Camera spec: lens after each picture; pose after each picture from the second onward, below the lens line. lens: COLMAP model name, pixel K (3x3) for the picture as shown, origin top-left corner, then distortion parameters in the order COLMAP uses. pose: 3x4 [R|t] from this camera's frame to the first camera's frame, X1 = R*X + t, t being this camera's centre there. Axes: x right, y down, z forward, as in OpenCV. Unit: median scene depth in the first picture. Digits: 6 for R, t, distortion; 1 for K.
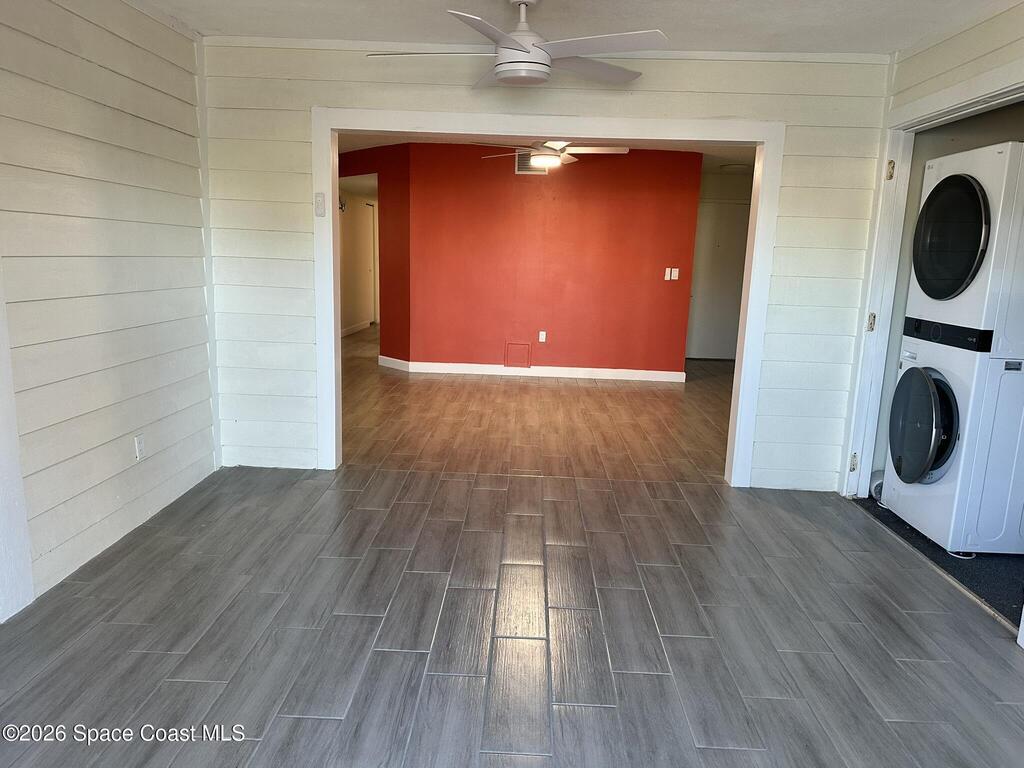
lens RADIAL K [[722.1, 0, 513.9], [0, 722.1, 380.6], [0, 0, 1]] dist [0.033528, -0.031603]
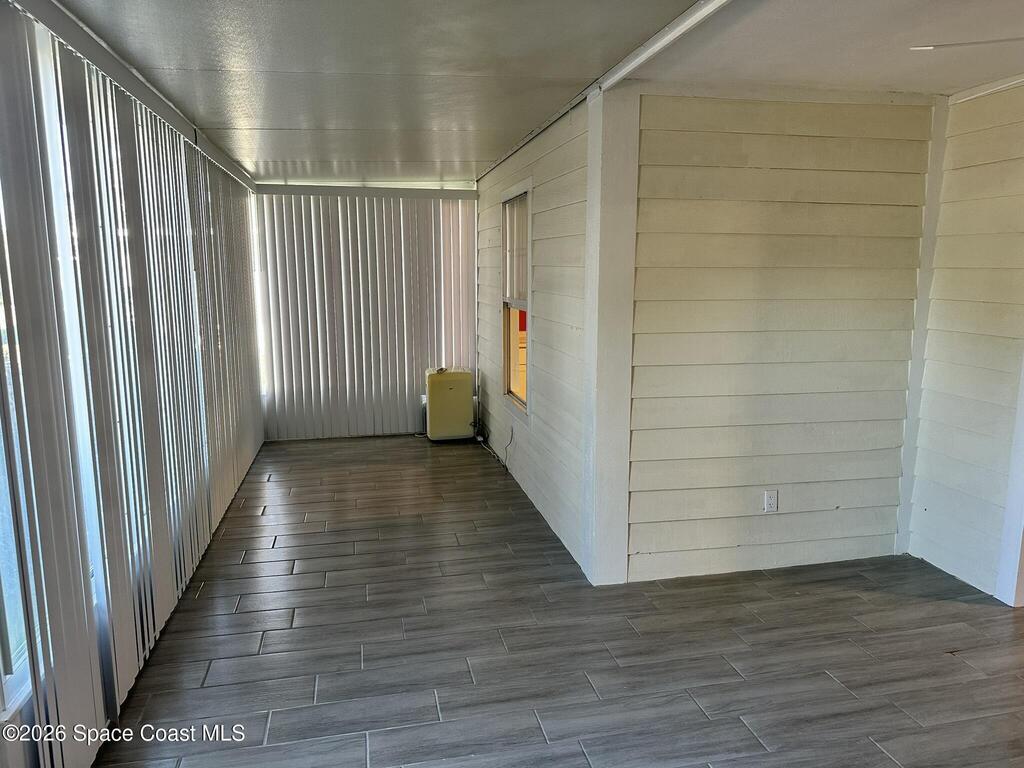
lens RADIAL K [[722.1, 0, 516.3], [0, 722.1, 386.2], [0, 0, 1]] dist [0.033528, -0.031603]
pose [[0.254574, 0.125728, -0.958845, 0.487174], [-0.167551, 0.982252, 0.084312, -0.124834], [0.952428, 0.139192, 0.271121, 0.357360]]
